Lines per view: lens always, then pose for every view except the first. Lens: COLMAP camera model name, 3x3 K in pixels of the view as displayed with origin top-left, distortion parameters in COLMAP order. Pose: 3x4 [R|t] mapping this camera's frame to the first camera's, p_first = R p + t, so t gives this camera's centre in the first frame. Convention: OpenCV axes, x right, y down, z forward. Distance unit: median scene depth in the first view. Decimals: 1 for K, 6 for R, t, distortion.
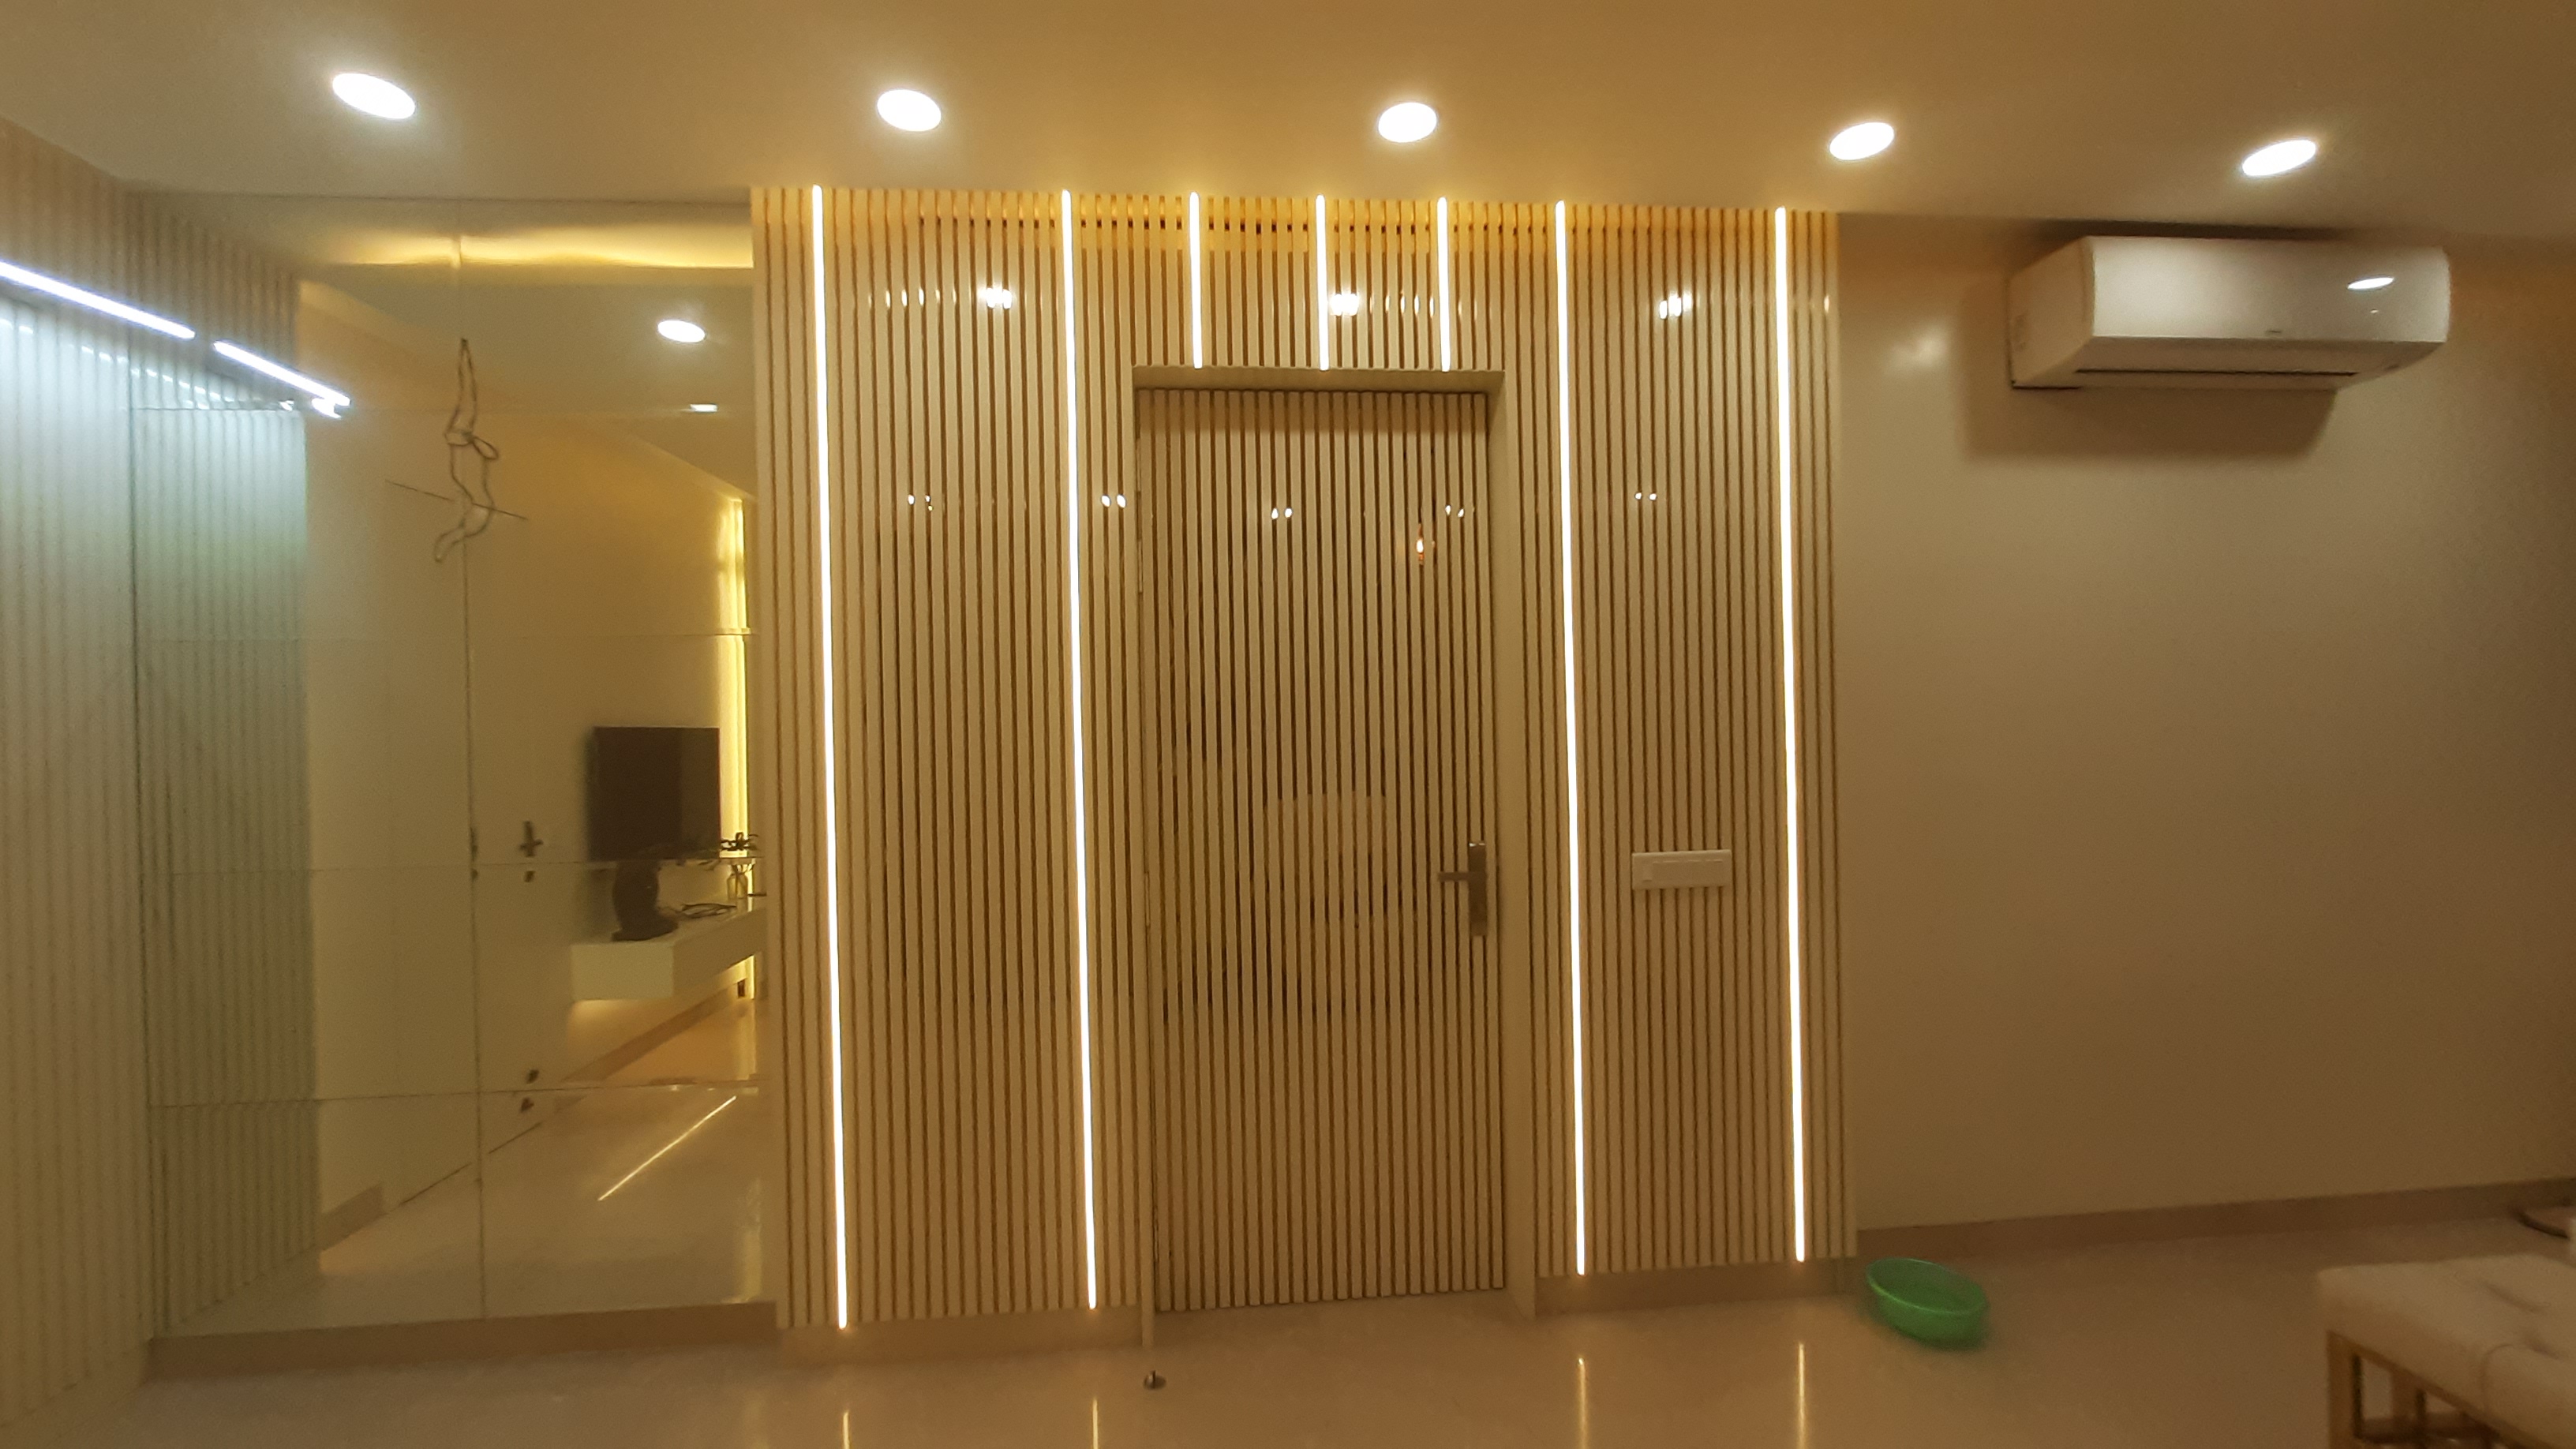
lens RADIAL K [[1004.2, 0, 1288.0], [0, 1004.2, 724.5], [0, 0, 1]] dist [-0.000083, -0.000102]
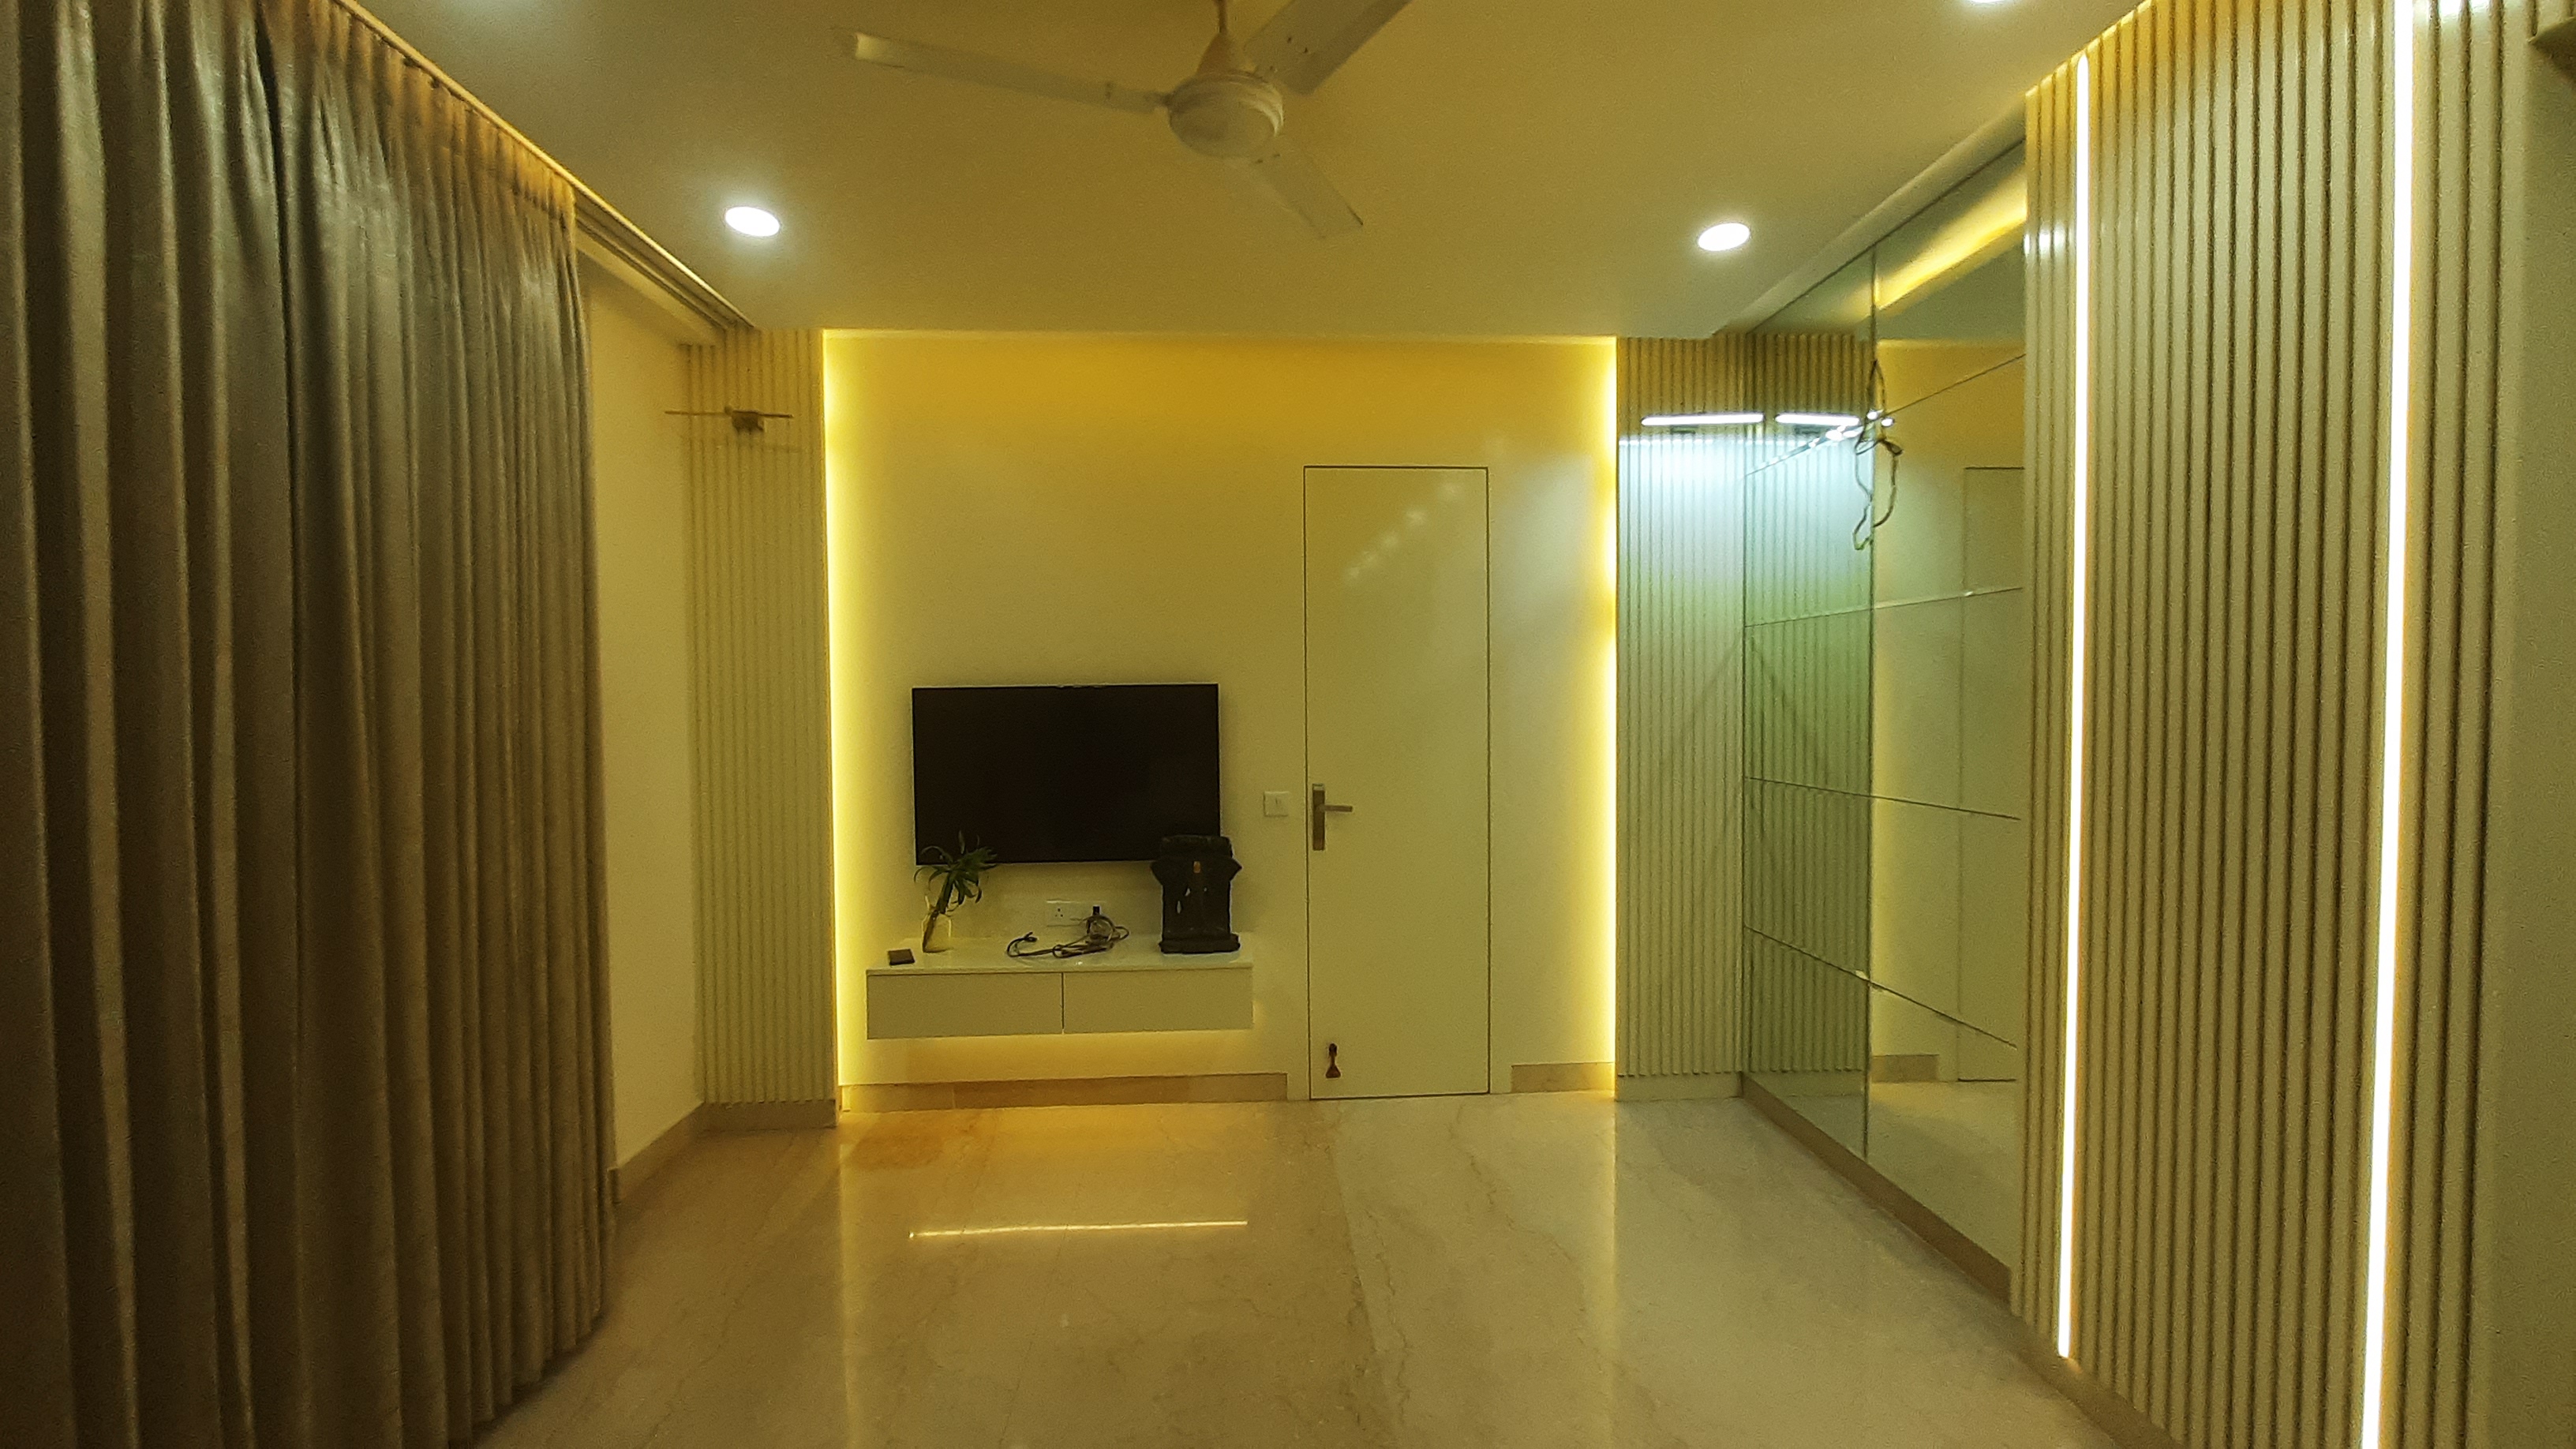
lens RADIAL K [[1031.6, 0, 1288.0], [0, 1031.6, 724.5], [0, 0, 1]] dist [0.000636, -0.000660]
pose [[-0.006724, 0.042094, -0.999091, 0.439011], [0.008466, 0.999080, 0.042036, -0.003178], [0.999942, -0.008176, -0.007074, 0.294115]]
